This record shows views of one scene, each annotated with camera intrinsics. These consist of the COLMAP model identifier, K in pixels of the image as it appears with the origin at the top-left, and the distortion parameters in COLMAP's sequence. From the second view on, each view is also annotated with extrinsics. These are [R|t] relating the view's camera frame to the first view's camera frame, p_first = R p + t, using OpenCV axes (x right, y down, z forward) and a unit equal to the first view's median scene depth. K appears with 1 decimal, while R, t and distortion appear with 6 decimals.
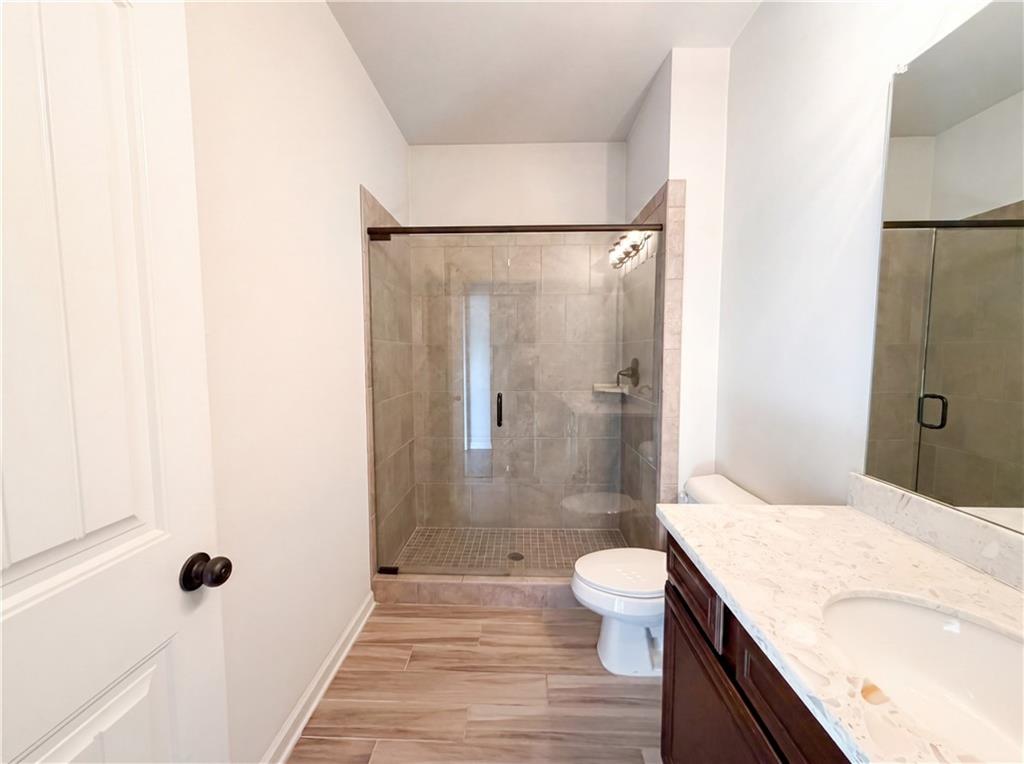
lens RADIAL K [[406.3, 0, 512.2], [0, 406.3, 383.2], [0, 0, 1]] dist [0.000041, -0.000072]
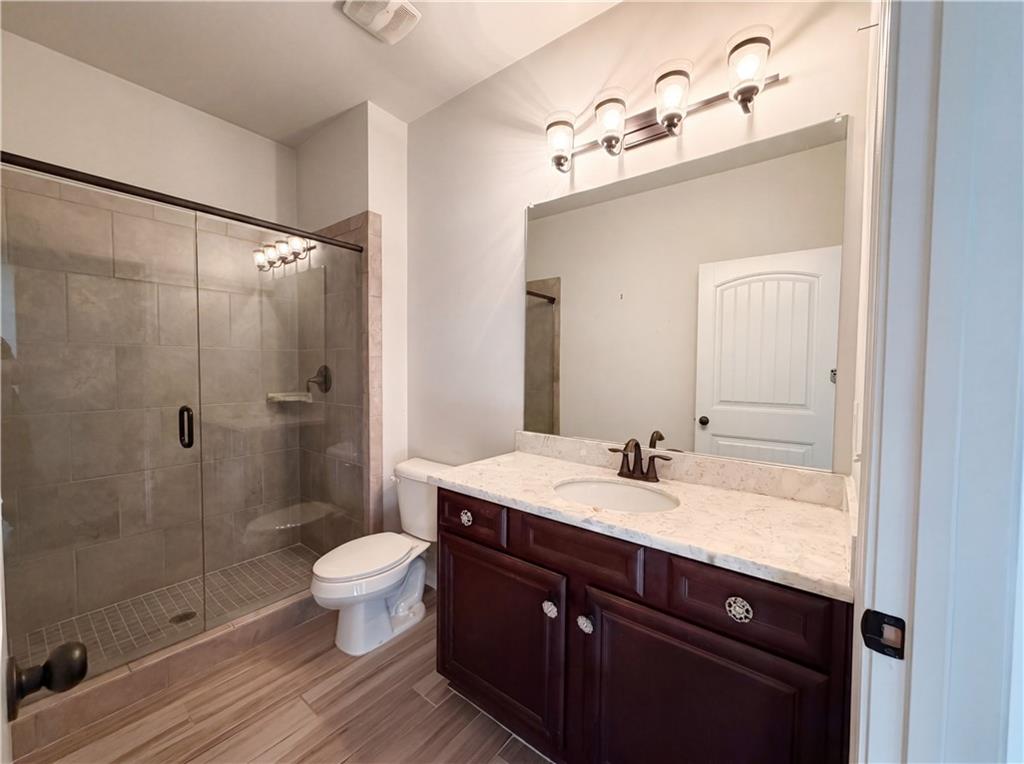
lens RADIAL K [[406.3, 0, 509.1], [0, 406.3, 382.3], [0, 0, 1]] dist [0.000041, -0.000072]
pose [[0.599296, -0.024554, 0.800151, -0.311417], [0.052587, 0.998578, -0.008744, 0.019101], [-0.798798, 0.047318, 0.599735, 0.007597]]
